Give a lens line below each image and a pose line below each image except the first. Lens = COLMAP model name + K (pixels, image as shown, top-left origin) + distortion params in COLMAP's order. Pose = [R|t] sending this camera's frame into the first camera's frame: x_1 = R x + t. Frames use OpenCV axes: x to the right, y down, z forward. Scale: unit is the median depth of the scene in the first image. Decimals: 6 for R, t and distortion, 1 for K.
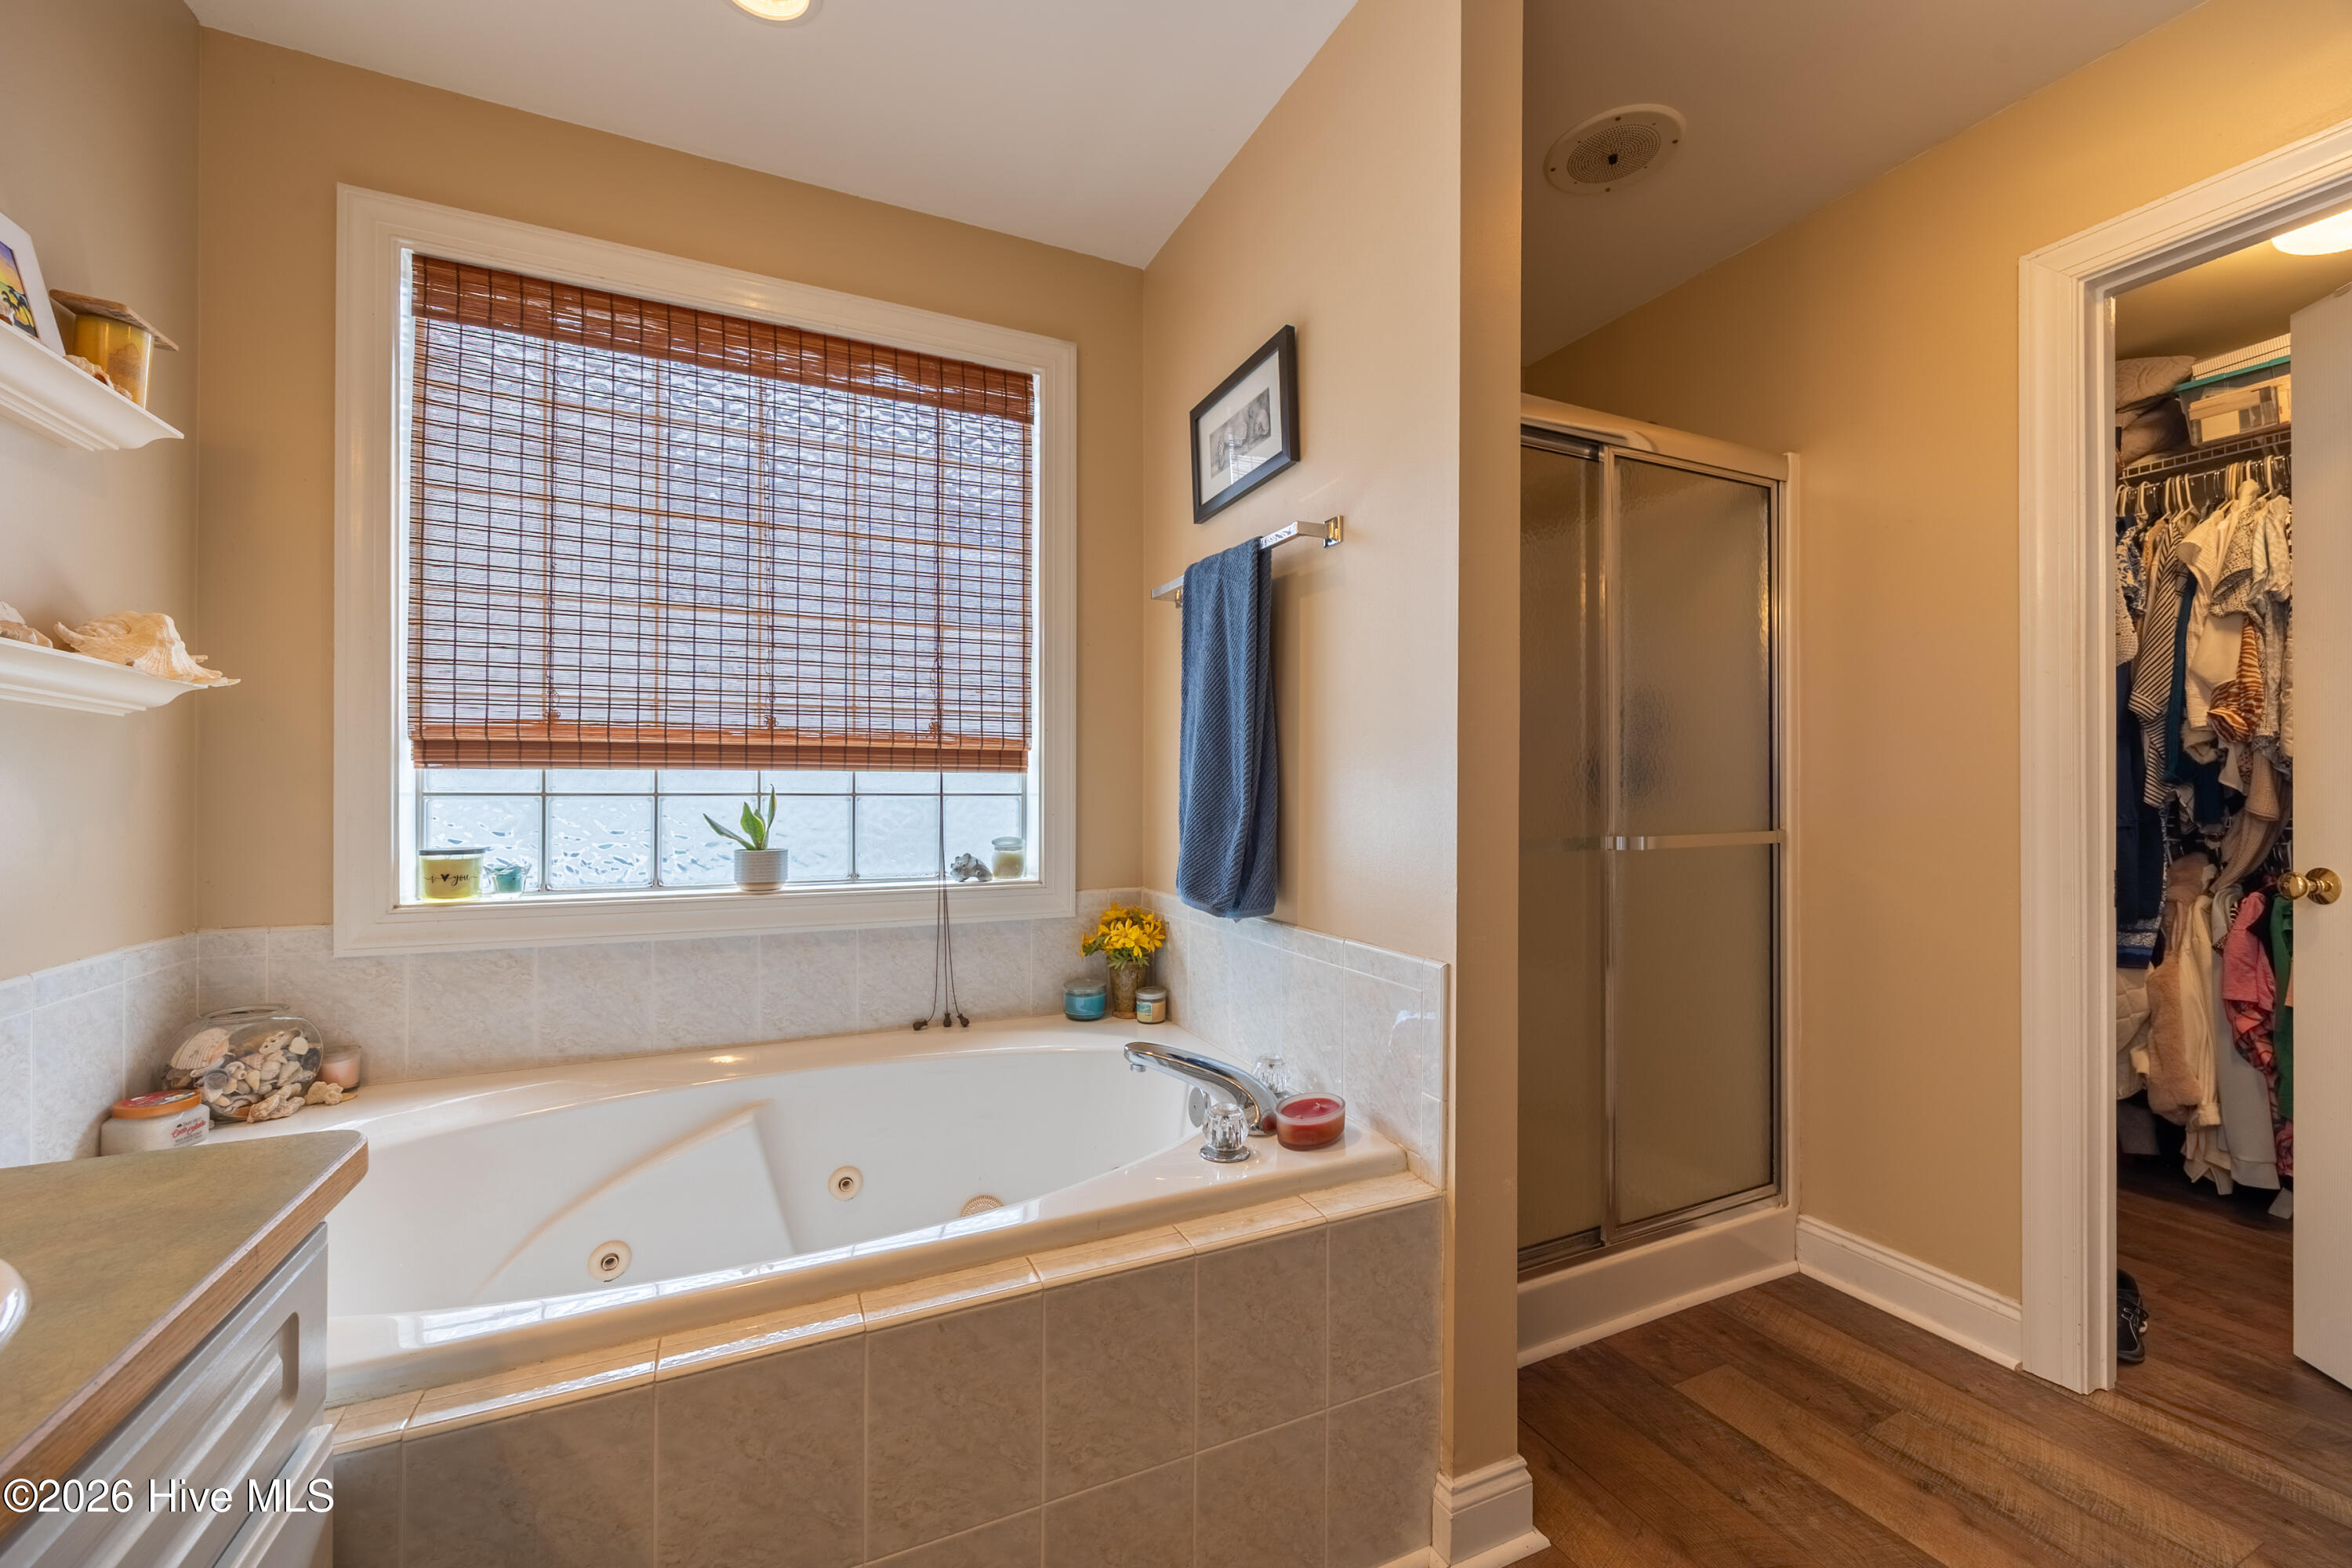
lens RADIAL K [[916.6, 0, 1167.9], [0, 916.6, 785.4], [0, 0, 1]] dist [-0.002039, -0.001731]
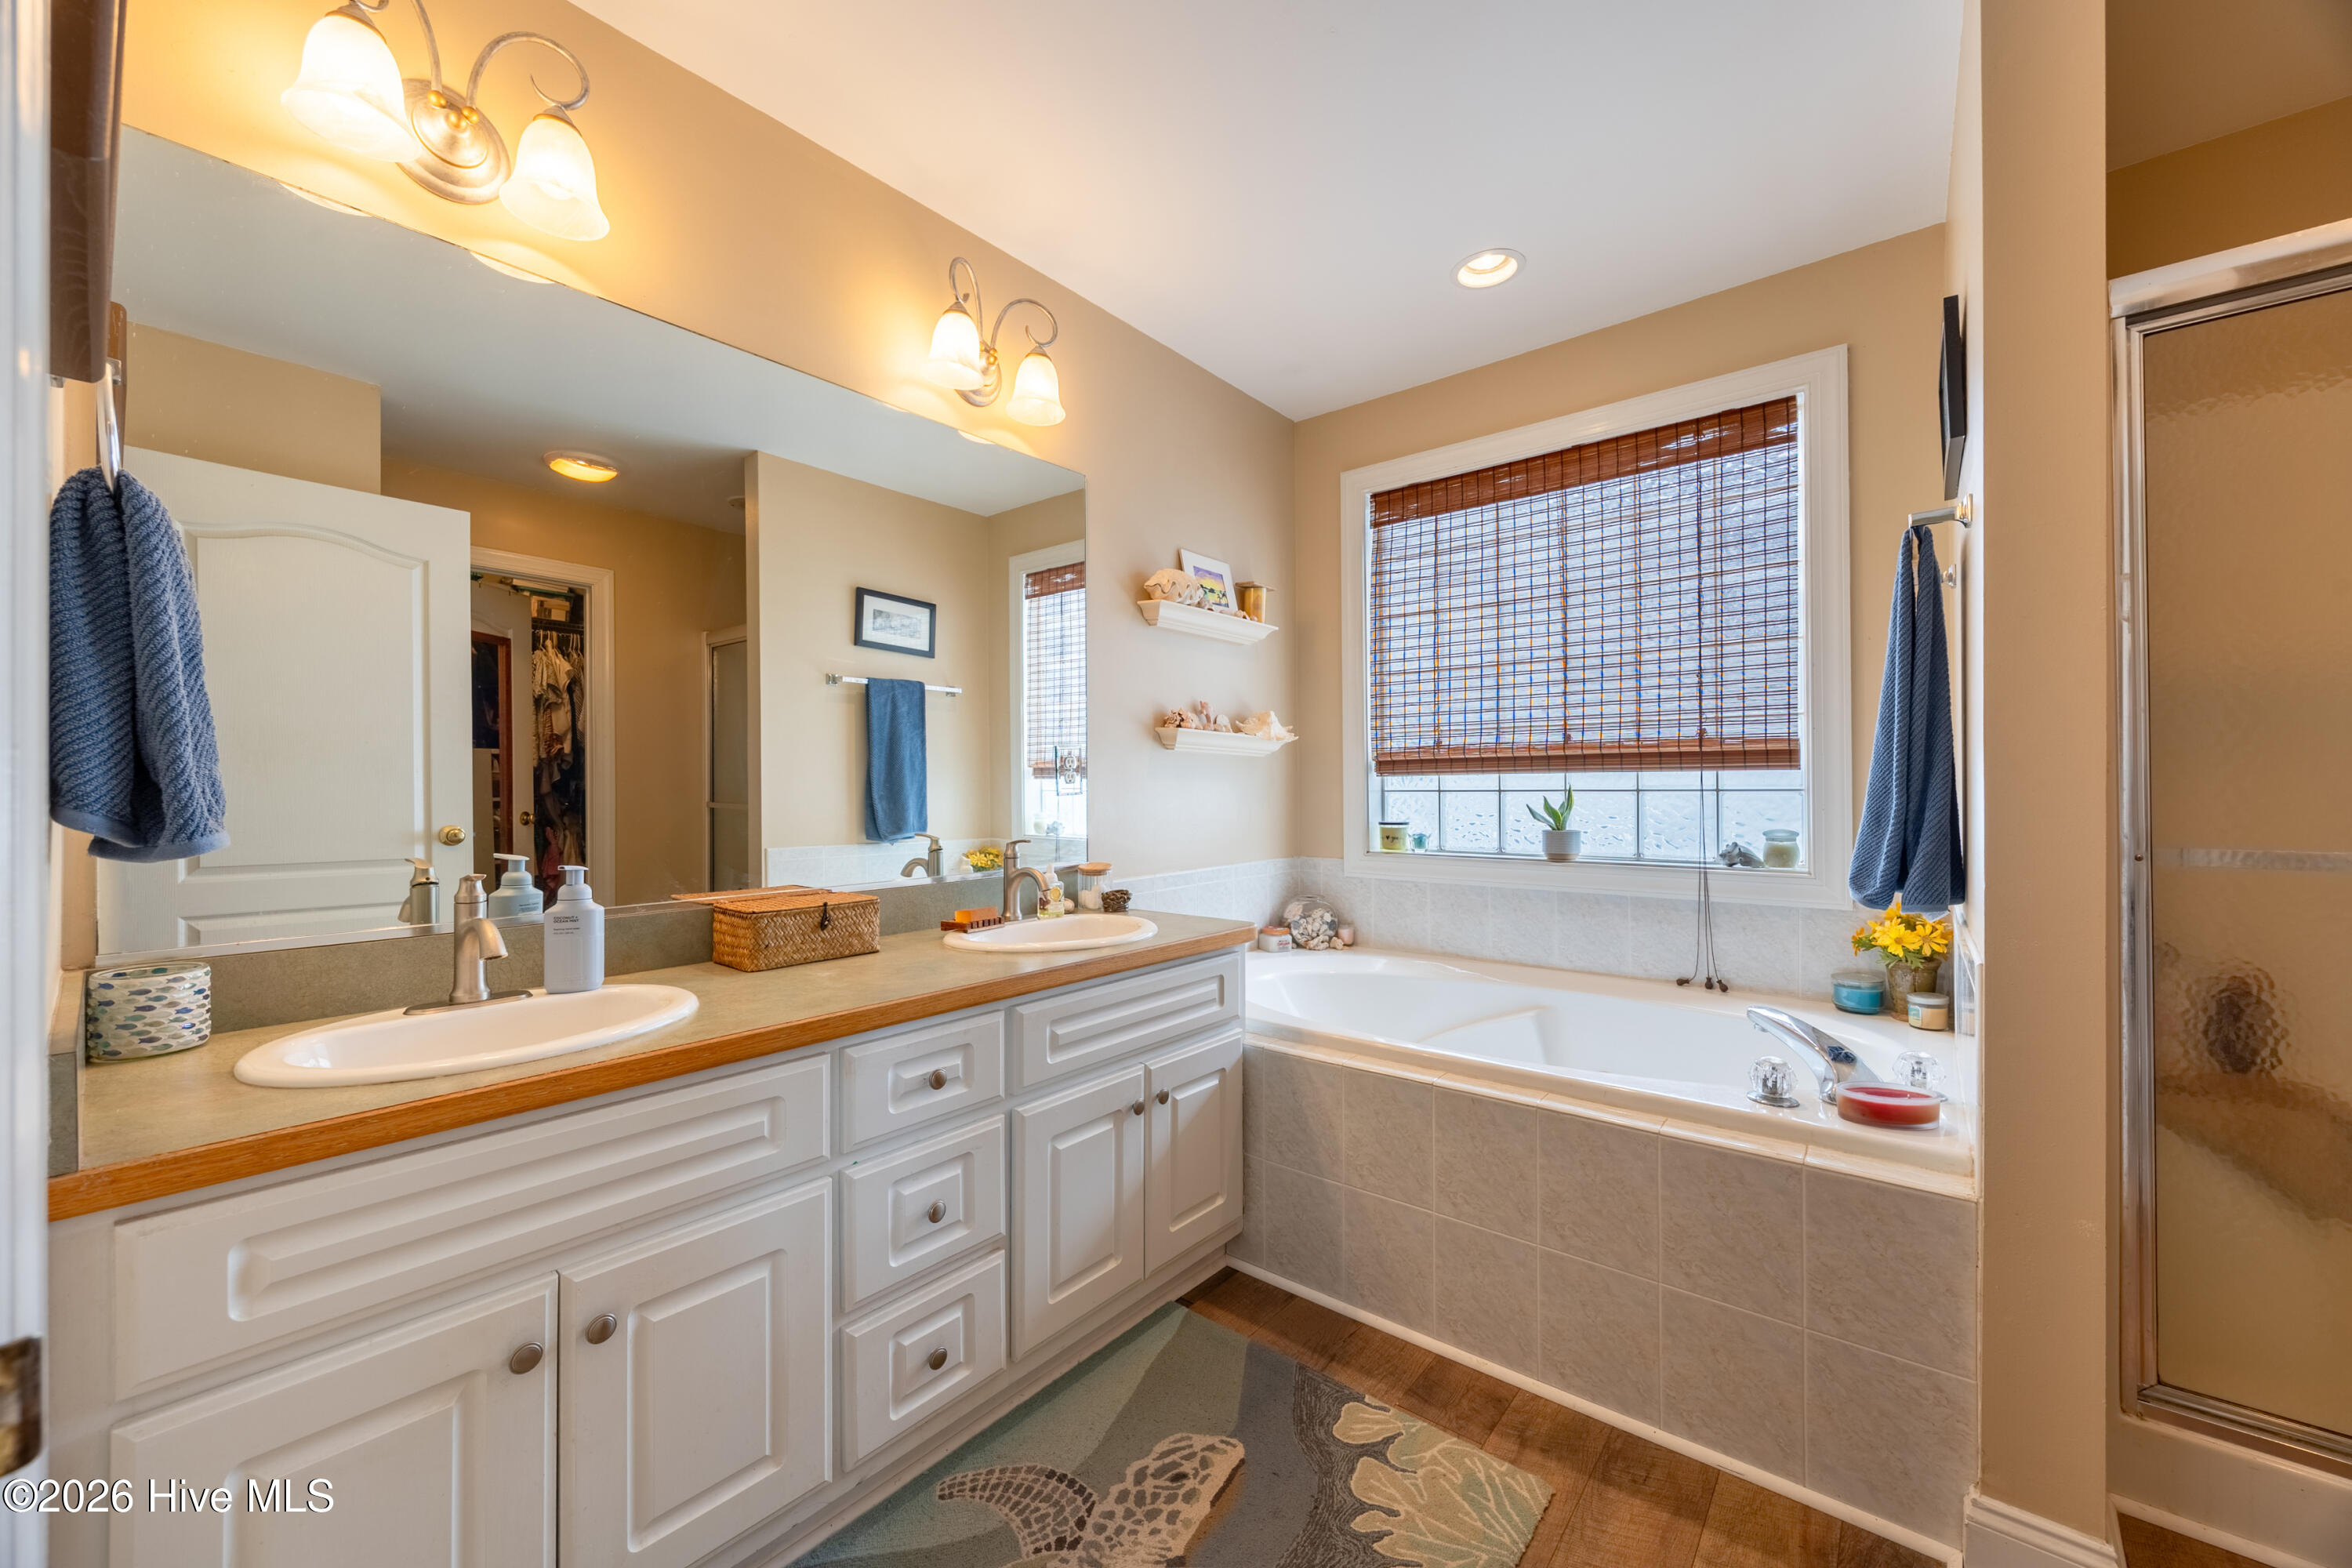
lens RADIAL K [[916.6, 0, 1167.9], [0, 916.6, 785.4], [0, 0, 1]] dist [-0.002039, -0.001731]
pose [[0.420816, -0.008944, -0.907102, 0.591548], [0.009843, 0.999938, -0.005294, 0.003498], [0.907093, -0.006701, 0.420878, -0.128673]]
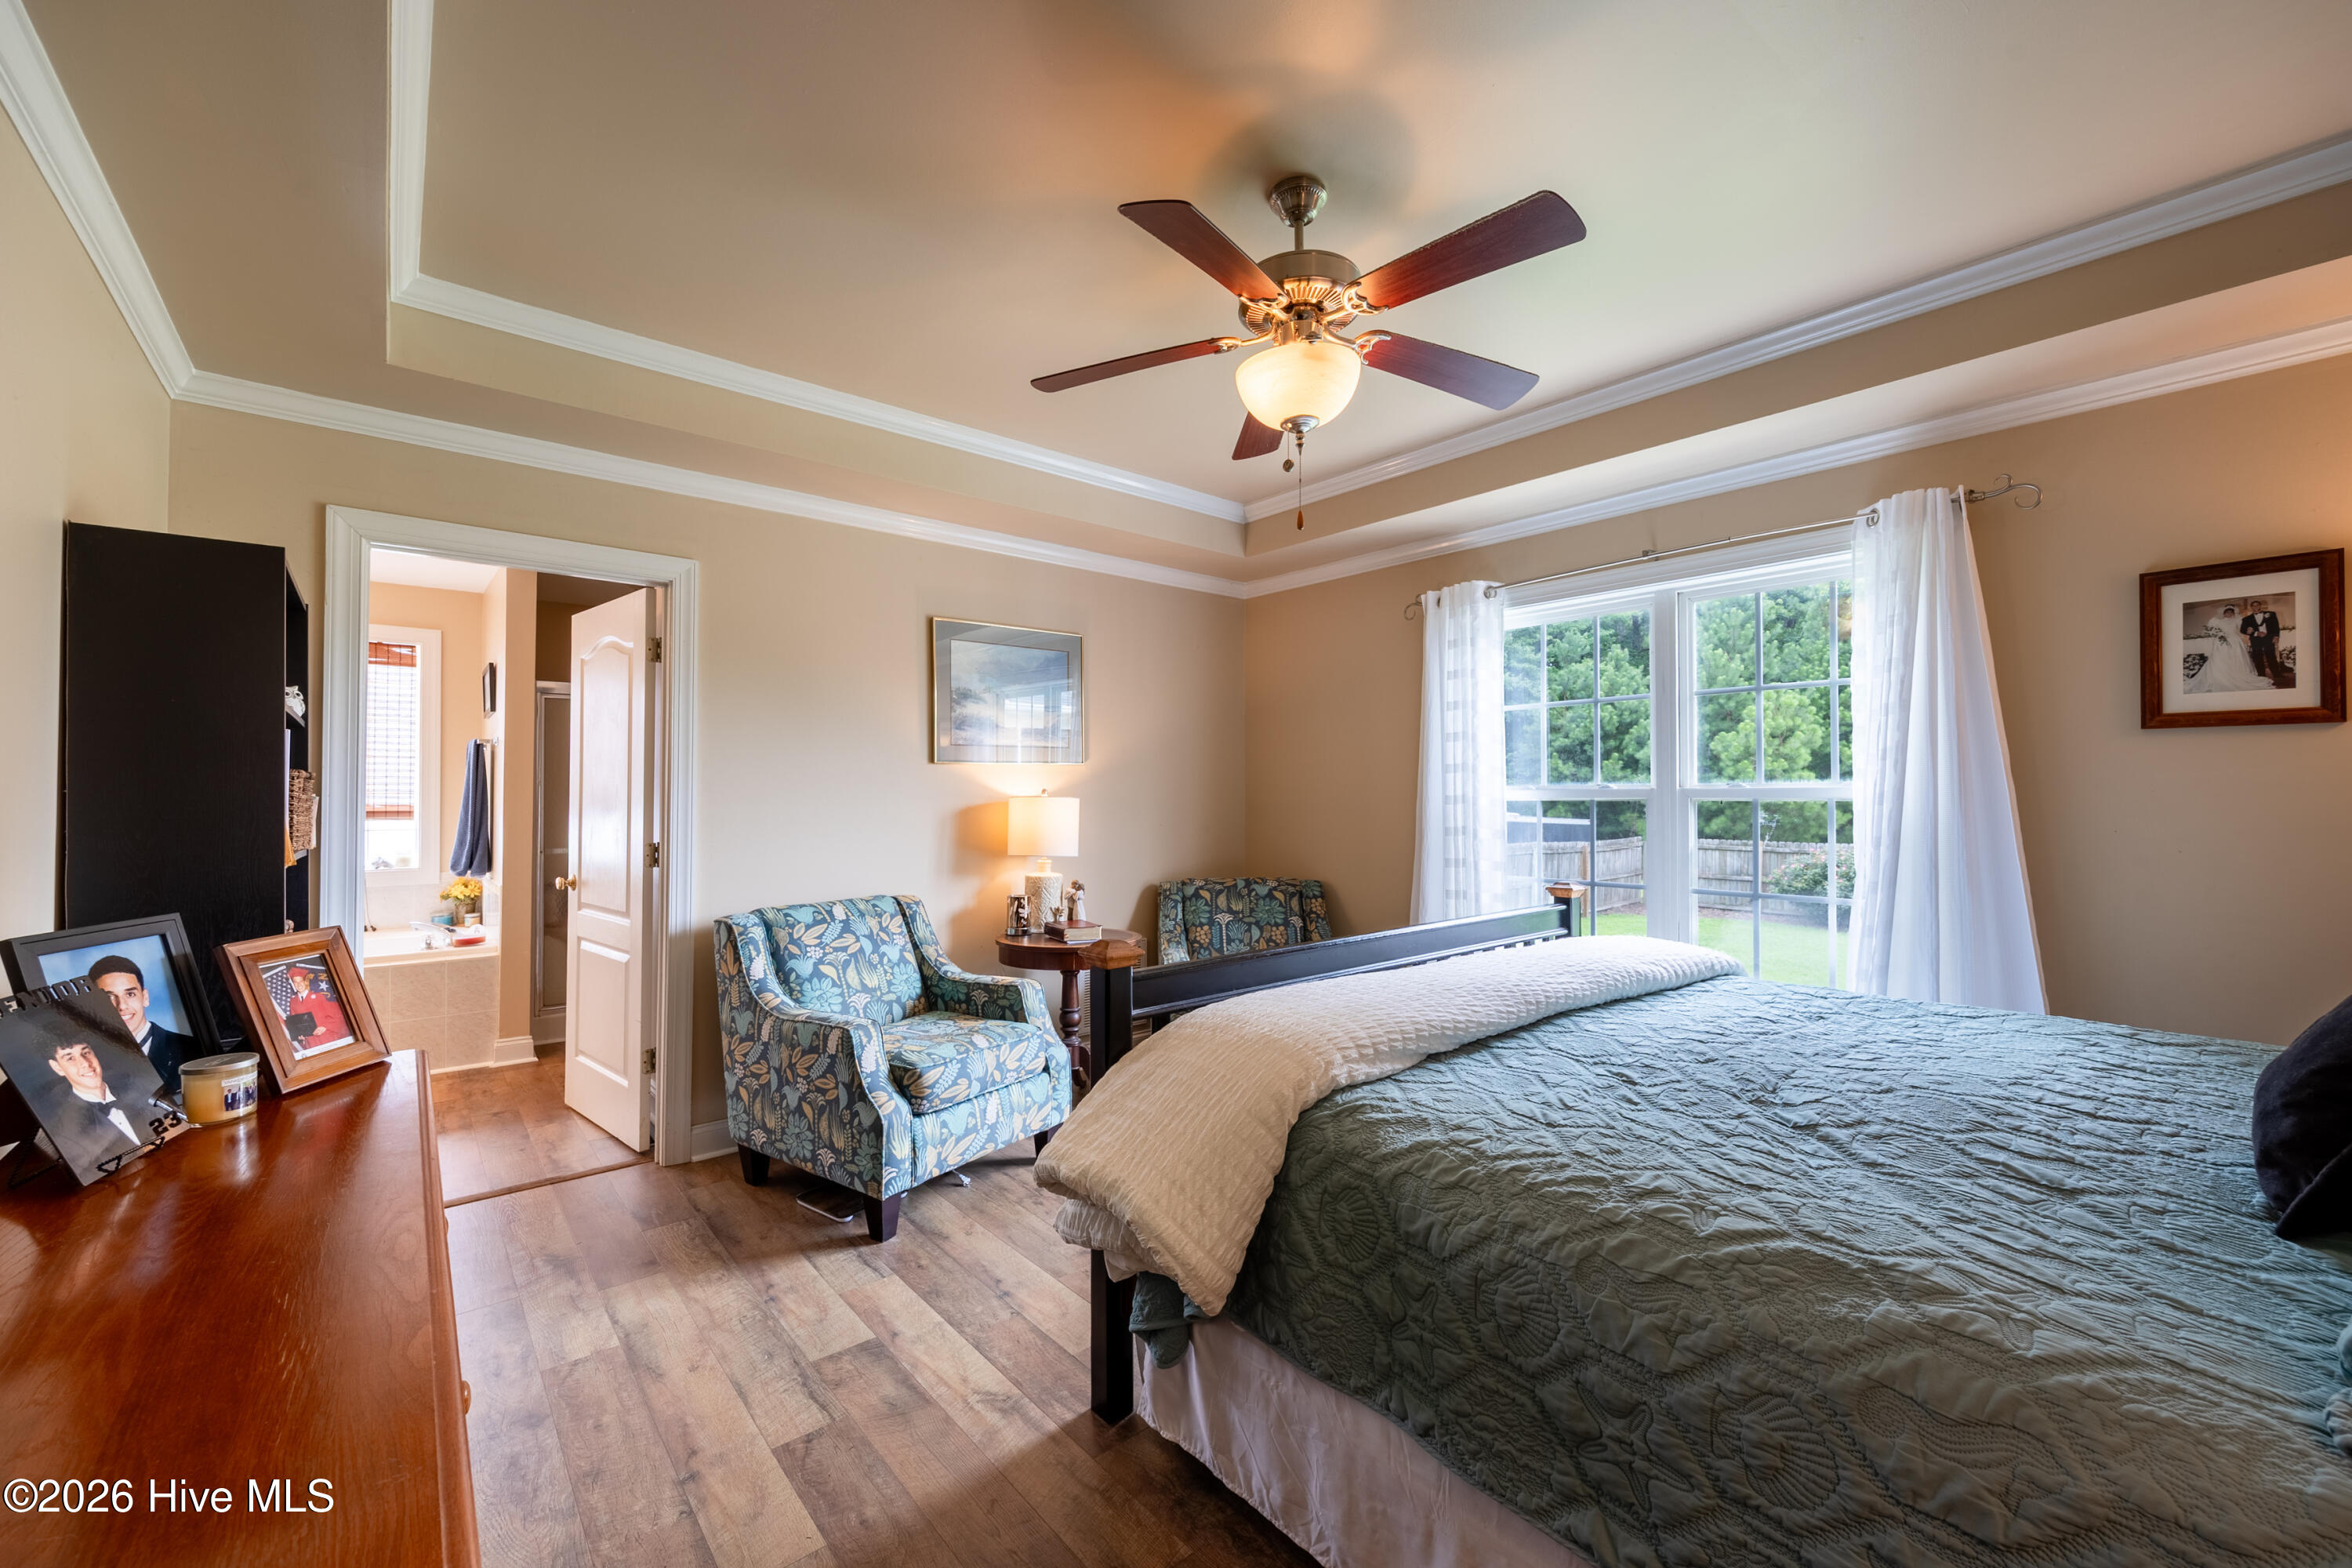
lens RADIAL K [[916.6, 0, 1167.9], [0, 916.6, 785.4], [0, 0, 1]] dist [-0.002039, -0.001731]
pose [[0.966161, -0.004189, 0.257907, 1.285262], [0.006443, 0.999948, -0.007893, -0.089288], [-0.257861, 0.009288, 0.966137, -2.029387]]
